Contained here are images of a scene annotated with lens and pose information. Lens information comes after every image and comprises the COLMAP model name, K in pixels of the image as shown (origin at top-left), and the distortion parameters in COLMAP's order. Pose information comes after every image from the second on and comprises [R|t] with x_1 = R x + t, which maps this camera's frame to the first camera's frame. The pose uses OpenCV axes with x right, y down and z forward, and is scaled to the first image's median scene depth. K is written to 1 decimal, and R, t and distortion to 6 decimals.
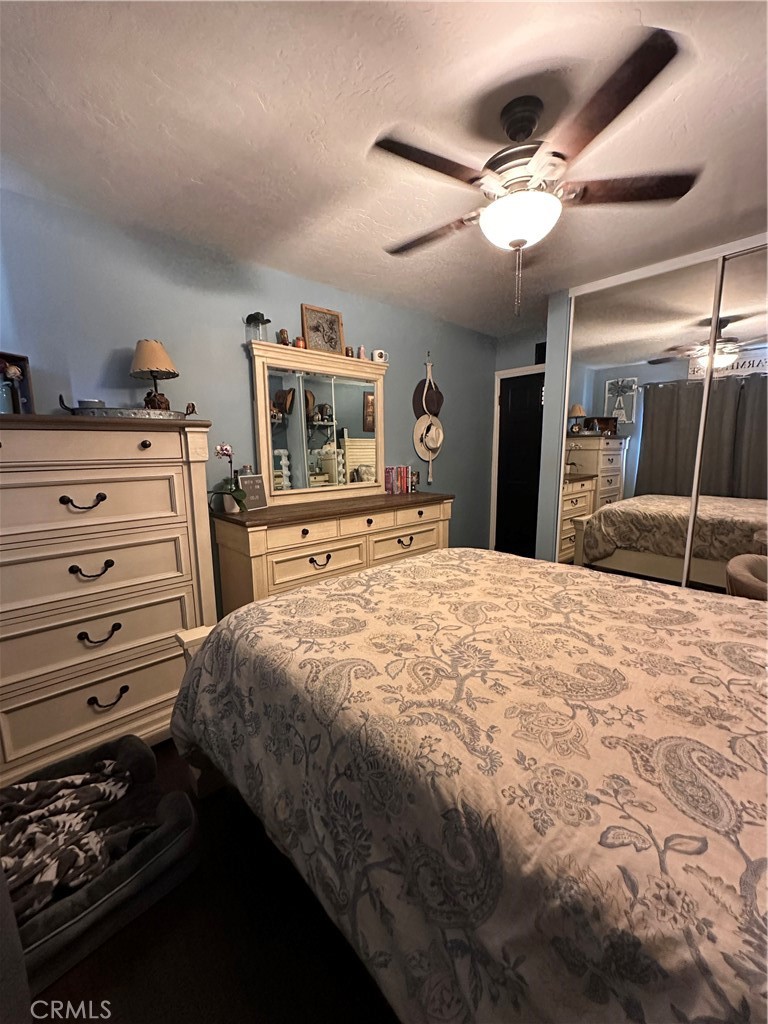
lens RADIAL K [[407.1, 0, 384.0], [0, 407.1, 512.0], [0, 0, 1]] dist [0.000171, -0.000018]
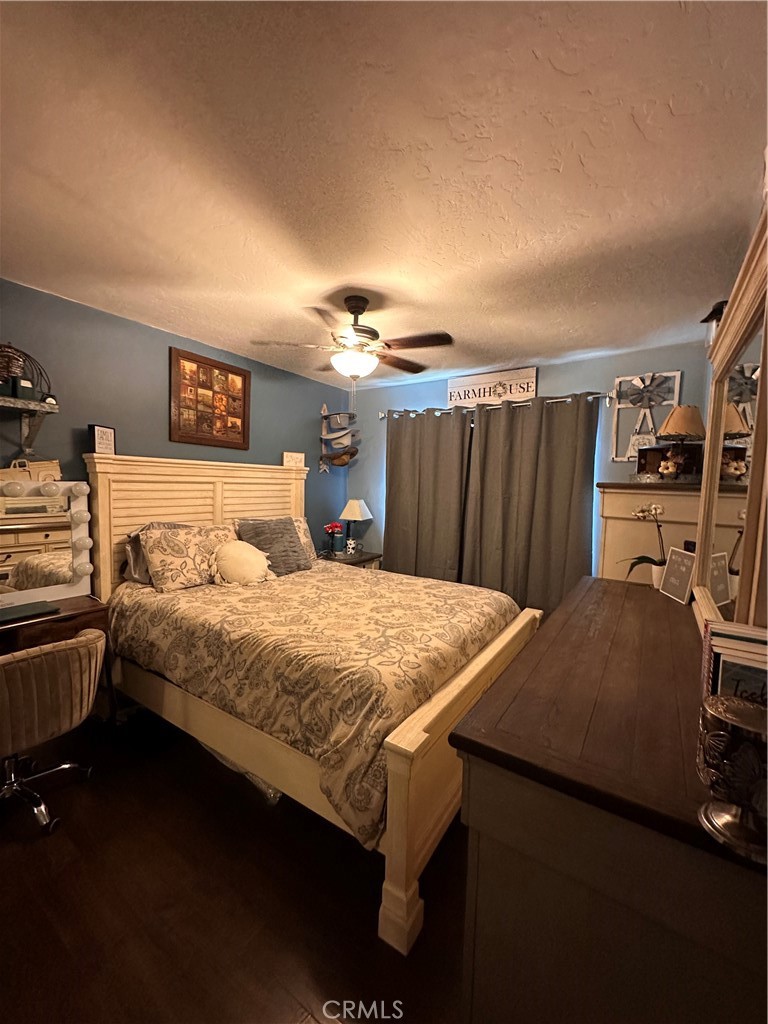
lens RADIAL K [[407.1, 0, 384.0], [0, 407.1, 512.0], [0, 0, 1]] dist [0.000171, -0.000018]
pose [[-0.970352, 0.001927, -0.241688, 0.509136], [-0.053343, 0.973603, 0.221927, -0.418667], [0.235736, 0.228240, -0.944635, 2.235181]]
